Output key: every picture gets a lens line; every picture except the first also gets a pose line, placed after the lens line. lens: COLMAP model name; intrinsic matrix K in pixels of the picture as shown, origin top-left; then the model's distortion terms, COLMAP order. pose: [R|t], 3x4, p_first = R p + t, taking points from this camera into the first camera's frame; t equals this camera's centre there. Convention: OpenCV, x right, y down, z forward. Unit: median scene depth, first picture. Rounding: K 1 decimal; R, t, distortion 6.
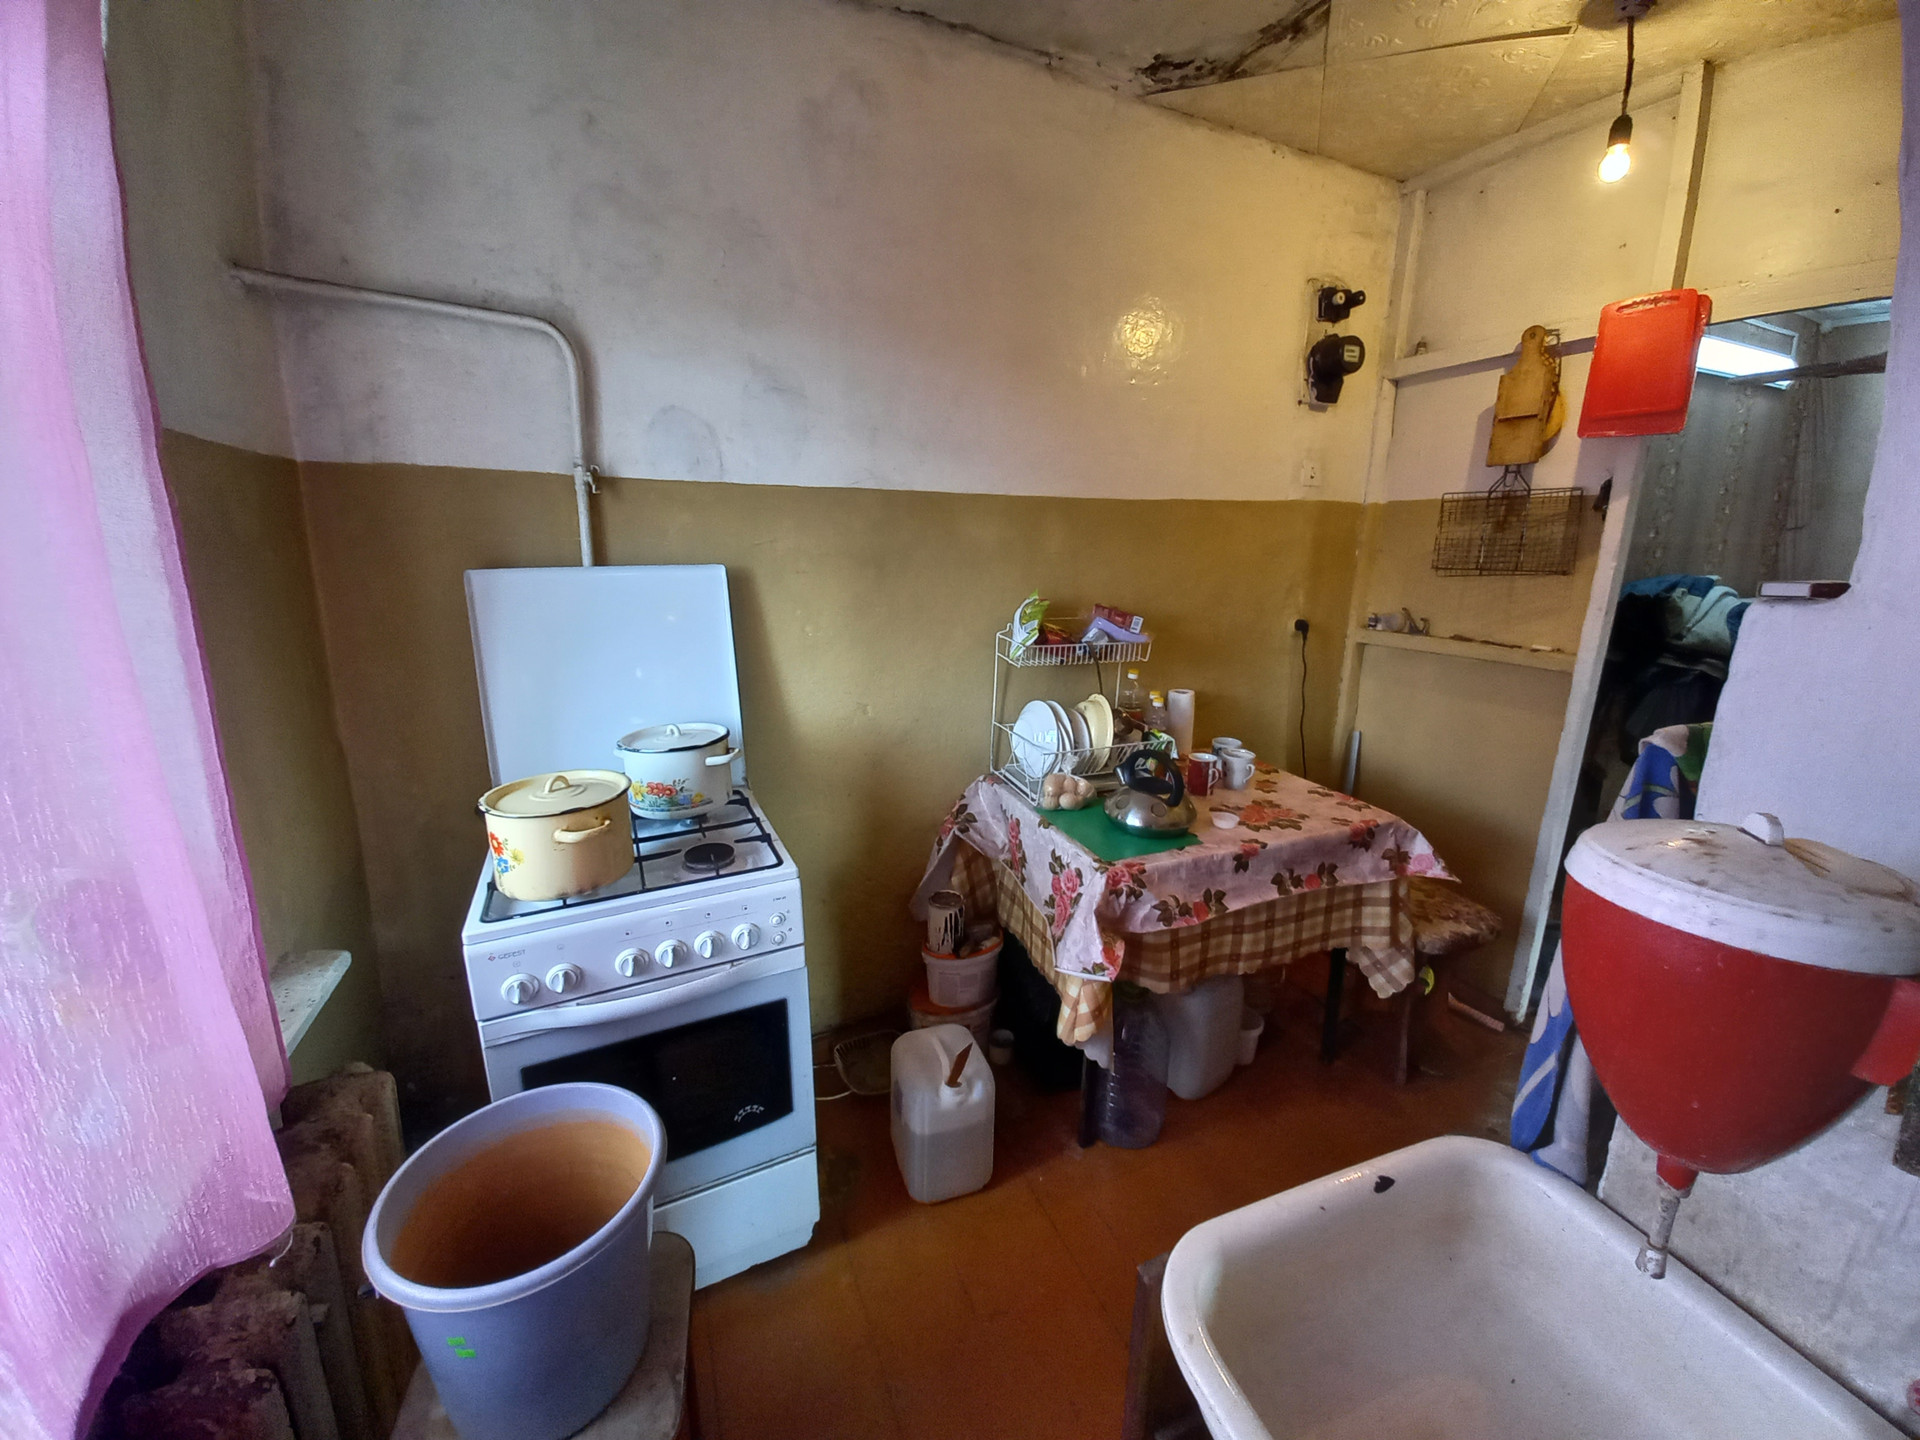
lens RADIAL K [[748.4, 0, 966.8], [0, 748.4, 707.7], [0, 0, 1]] dist [0.014594, -0.012348]
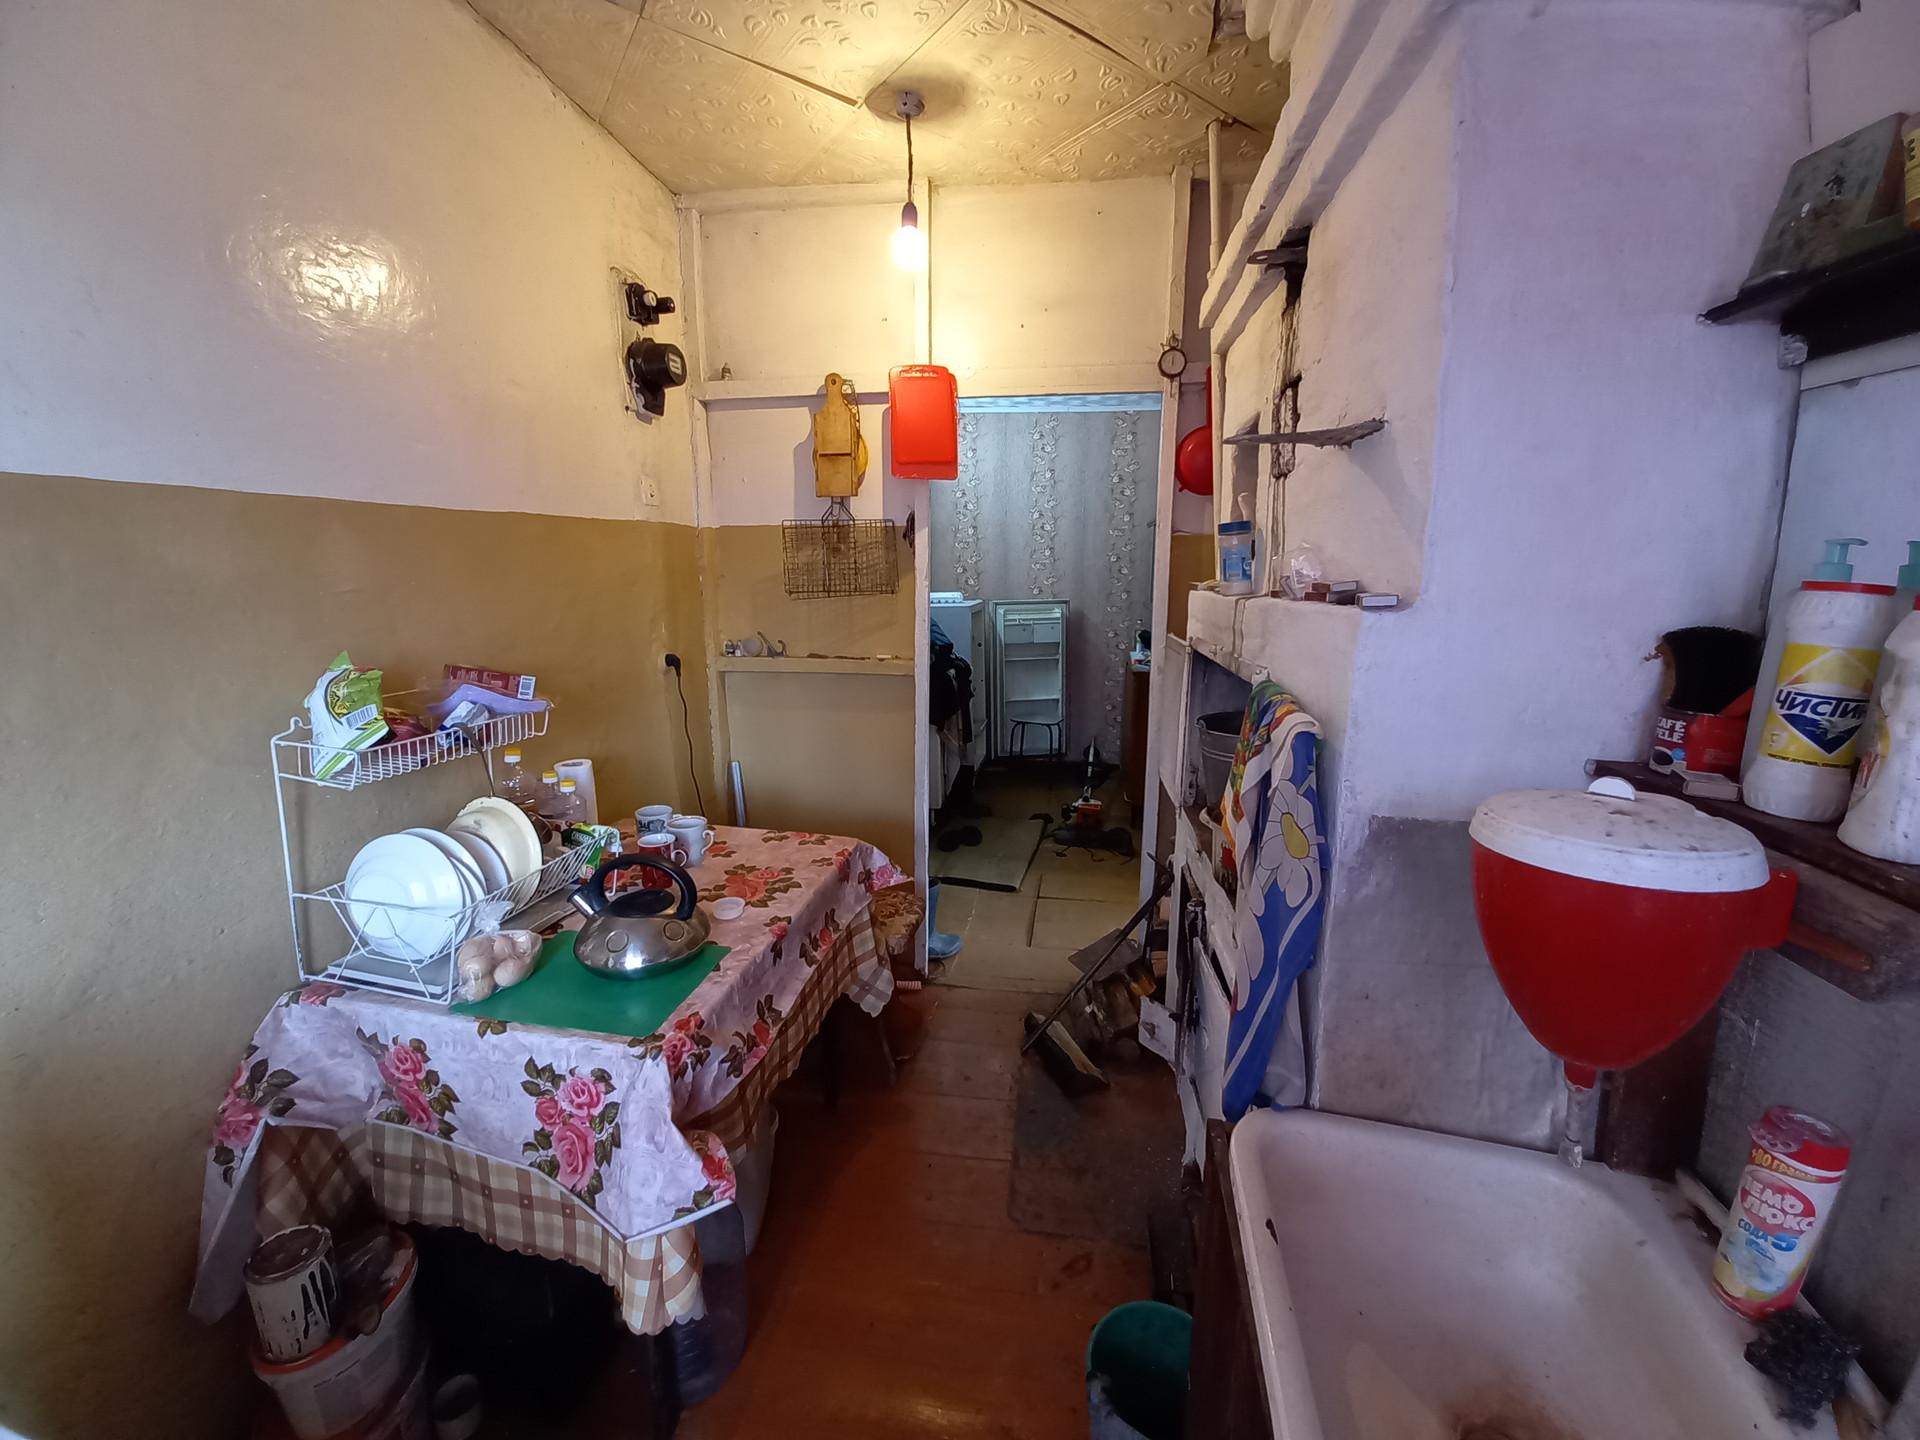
lens RADIAL K [[748.4, 0, 966.8], [0, 748.4, 707.7], [0, 0, 1]] dist [0.014594, -0.012348]
pose [[0.550163, -0.165656, 0.818461, -0.130379], [0.190724, 0.979146, 0.069976, -0.064306], [-0.812985, 0.117603, 0.570284, 0.269967]]
